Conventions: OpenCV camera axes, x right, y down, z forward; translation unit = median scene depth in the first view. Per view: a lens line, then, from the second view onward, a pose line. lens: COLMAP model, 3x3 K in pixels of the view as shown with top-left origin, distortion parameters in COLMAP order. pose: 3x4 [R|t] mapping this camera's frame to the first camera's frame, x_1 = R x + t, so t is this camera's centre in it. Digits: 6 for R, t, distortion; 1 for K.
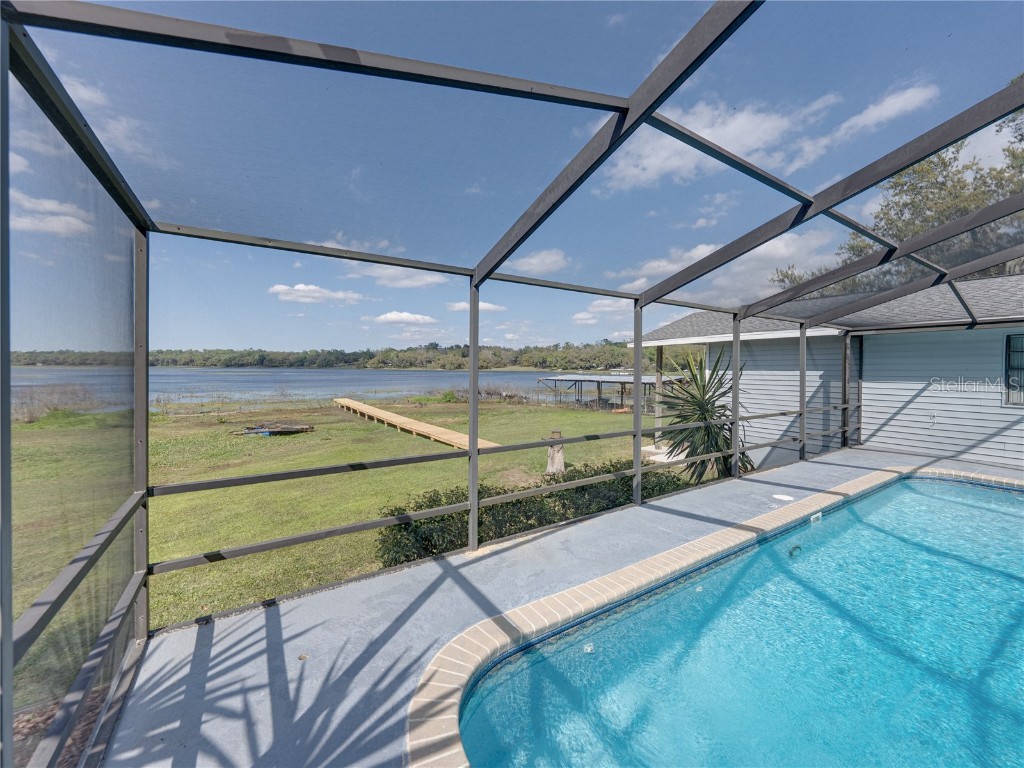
lens RADIAL K [[393.0, 0, 521.1], [0, 393.0, 372.3], [0, 0, 1]] dist [0.002230, 0.000043]
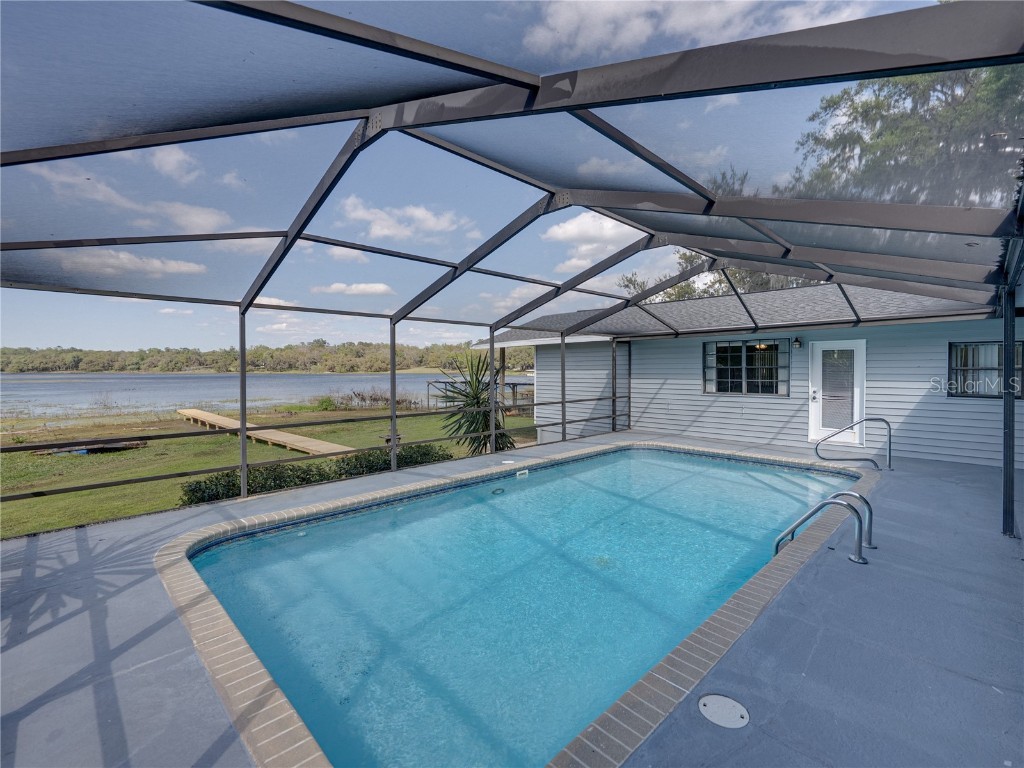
lens RADIAL K [[462.4, 0, 512.0], [0, 462.4, 384.0], [0, 0, 1]] dist [0.000929, 0.000464]
pose [[0.985043, -0.015058, 0.171651, 0.234419], [0.011493, 0.999698, 0.021744, 0.005382], [-0.171926, -0.019446, 0.984918, -0.341382]]
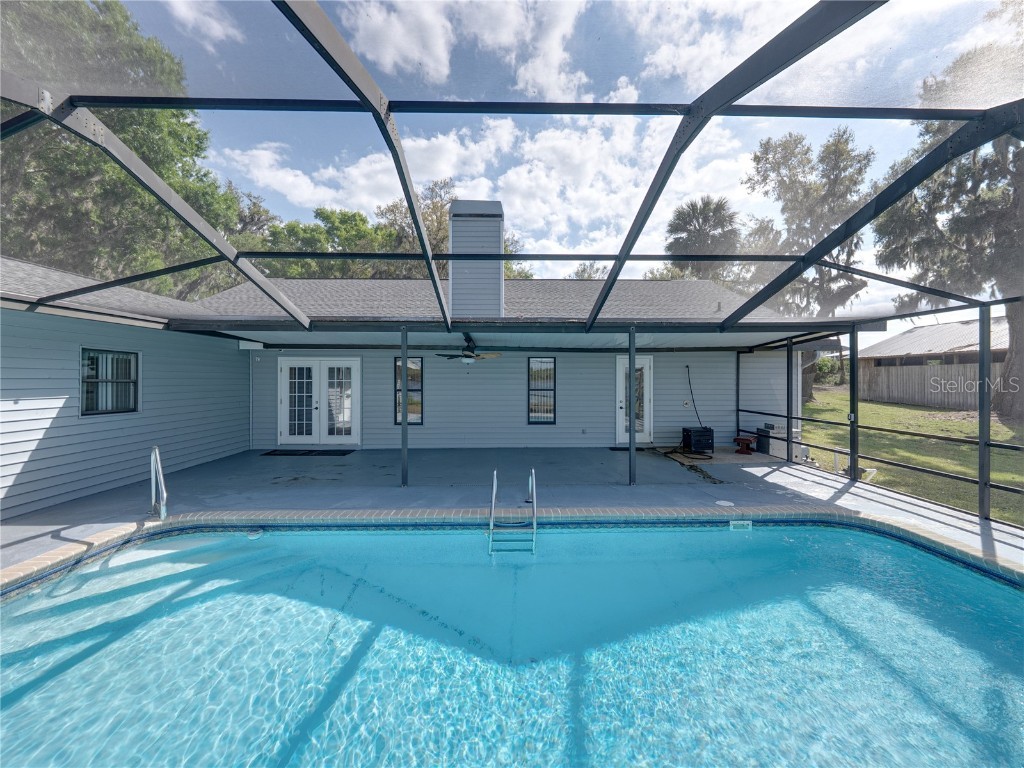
lens RADIAL K [[405.1, 0, 512.0], [0, 405.1, 375.1], [0, 0, 1]] dist [-0.000398, 0.000007]
pose [[-0.845278, -0.001795, 0.534323, 0.324074], [-0.000244, 0.999996, 0.002974, -0.005979], [-0.534326, 0.002383, -0.845275, 0.534250]]
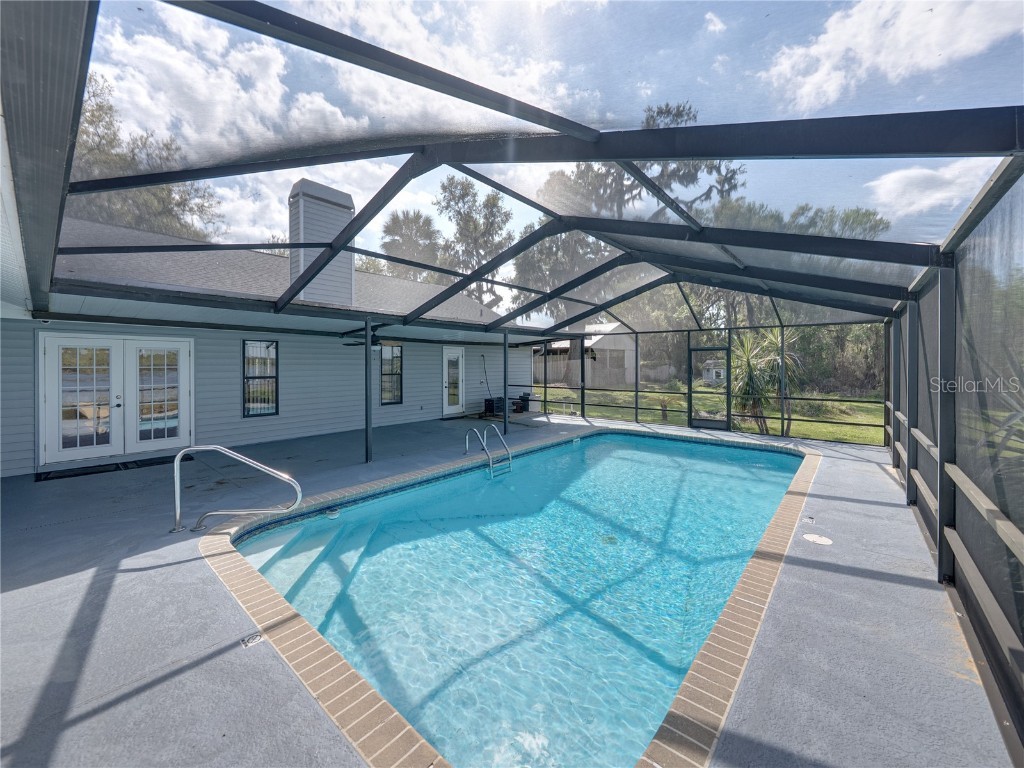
lens RADIAL K [[401.9, 0, 512.0], [0, 401.9, 384.0], [0, 0, 1]] dist [-0.000728, -0.012790]
pose [[-0.961809, 0.010034, -0.273537, 0.788365], [-0.005553, 0.998407, 0.056148, -0.005110], [0.273665, 0.055523, -0.960221, 0.839460]]
